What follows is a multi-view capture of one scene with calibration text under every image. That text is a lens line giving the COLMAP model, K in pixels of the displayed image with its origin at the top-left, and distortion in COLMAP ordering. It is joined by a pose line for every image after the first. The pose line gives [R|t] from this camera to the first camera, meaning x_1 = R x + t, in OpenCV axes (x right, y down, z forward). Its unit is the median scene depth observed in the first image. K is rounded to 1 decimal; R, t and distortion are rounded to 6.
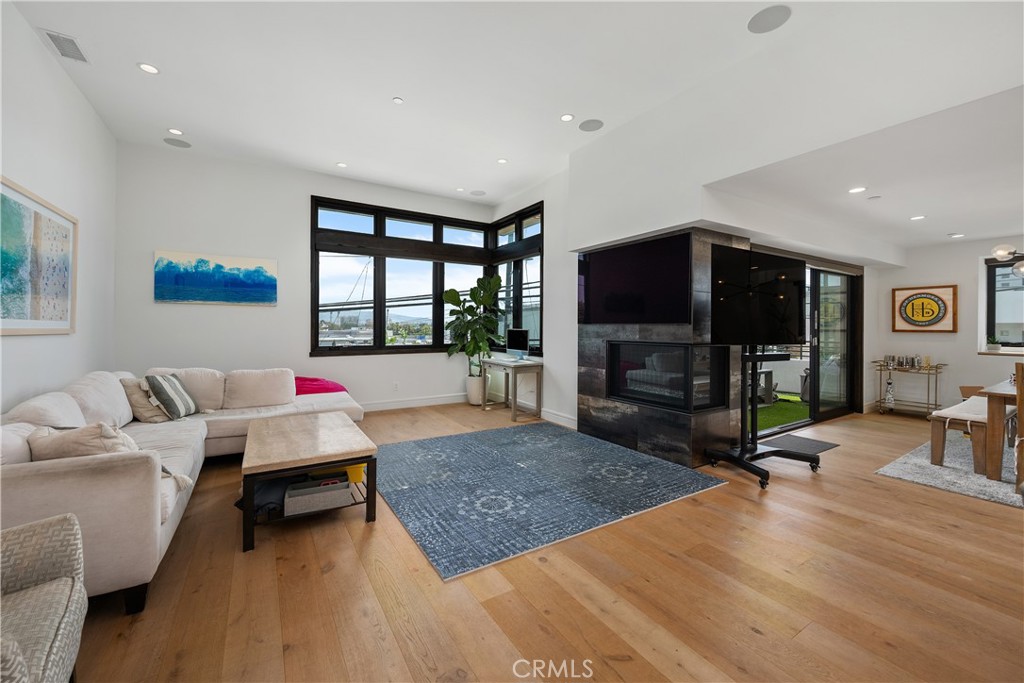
lens RADIAL K [[401.2, 0, 508.4], [0, 401.2, 328.5], [0, 0, 1]] dist [0.001128, 0.000068]
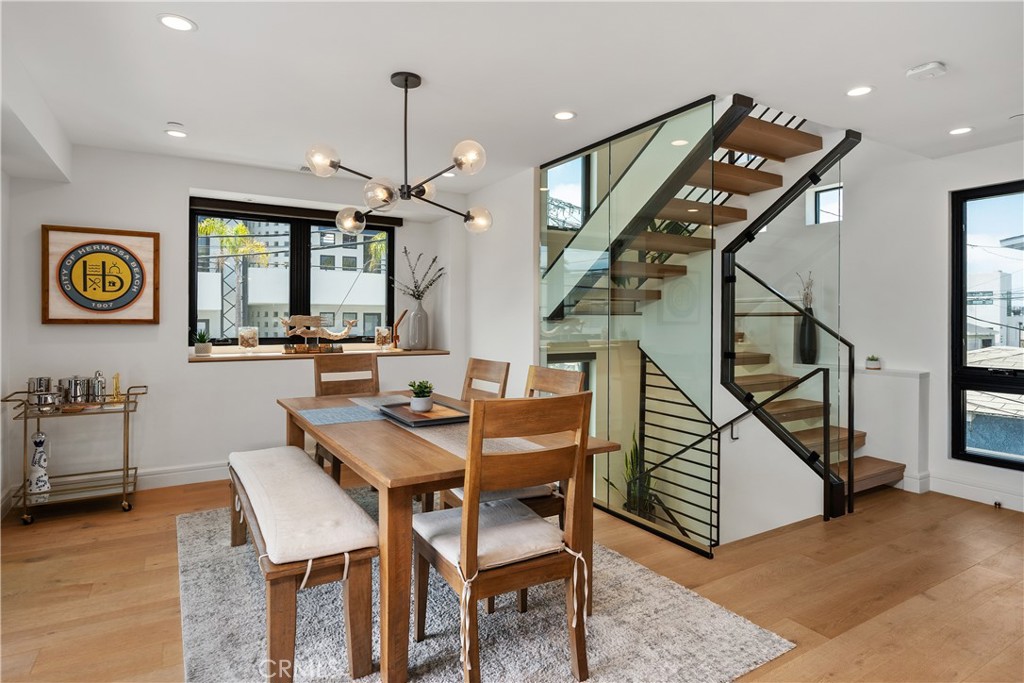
lens RADIAL K [[561.0, 0, 511.7], [0, 561.0, 318.8], [0, 0, 1]] dist [-0.001069, -0.000241]
pose [[0.011659, -0.004168, 0.999923, 0.370235], [-0.001787, 0.999990, 0.004189, -0.000411], [-0.999930, -0.001836, 0.011651, 0.508909]]
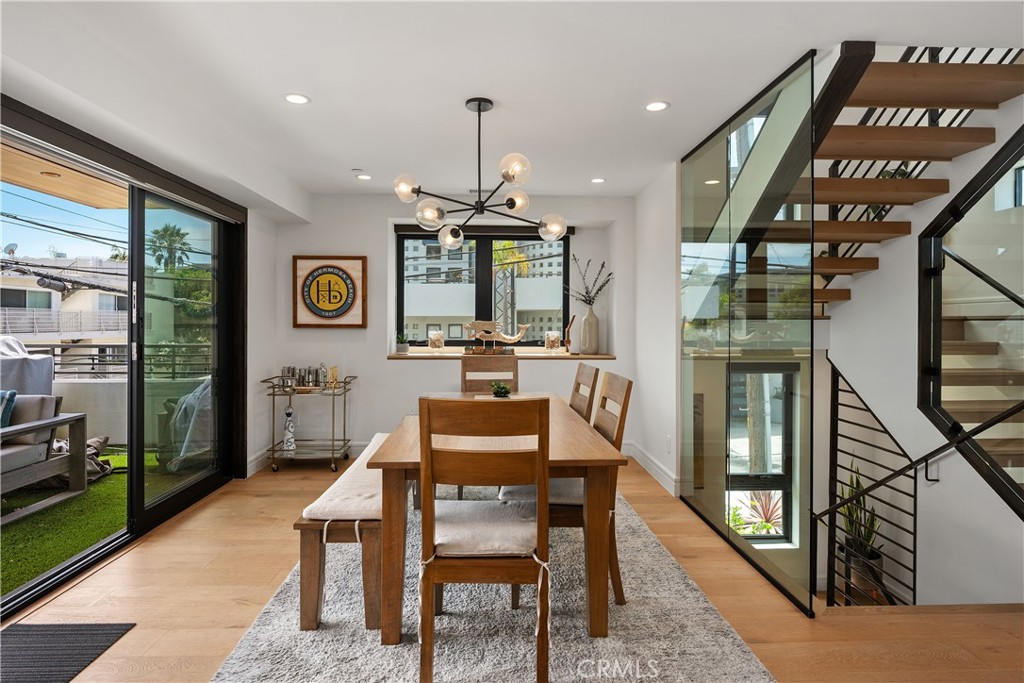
lens RADIAL K [[559.1, 0, 508.3], [0, 559.1, 321.4], [0, 0, 1]] dist [-0.000825, -0.000349]
pose [[0.495325, -0.000955, 0.868707, 0.410384], [0.001117, 0.999999, 0.000463, -0.000762], [-0.868707, 0.000741, 0.495326, 0.322837]]
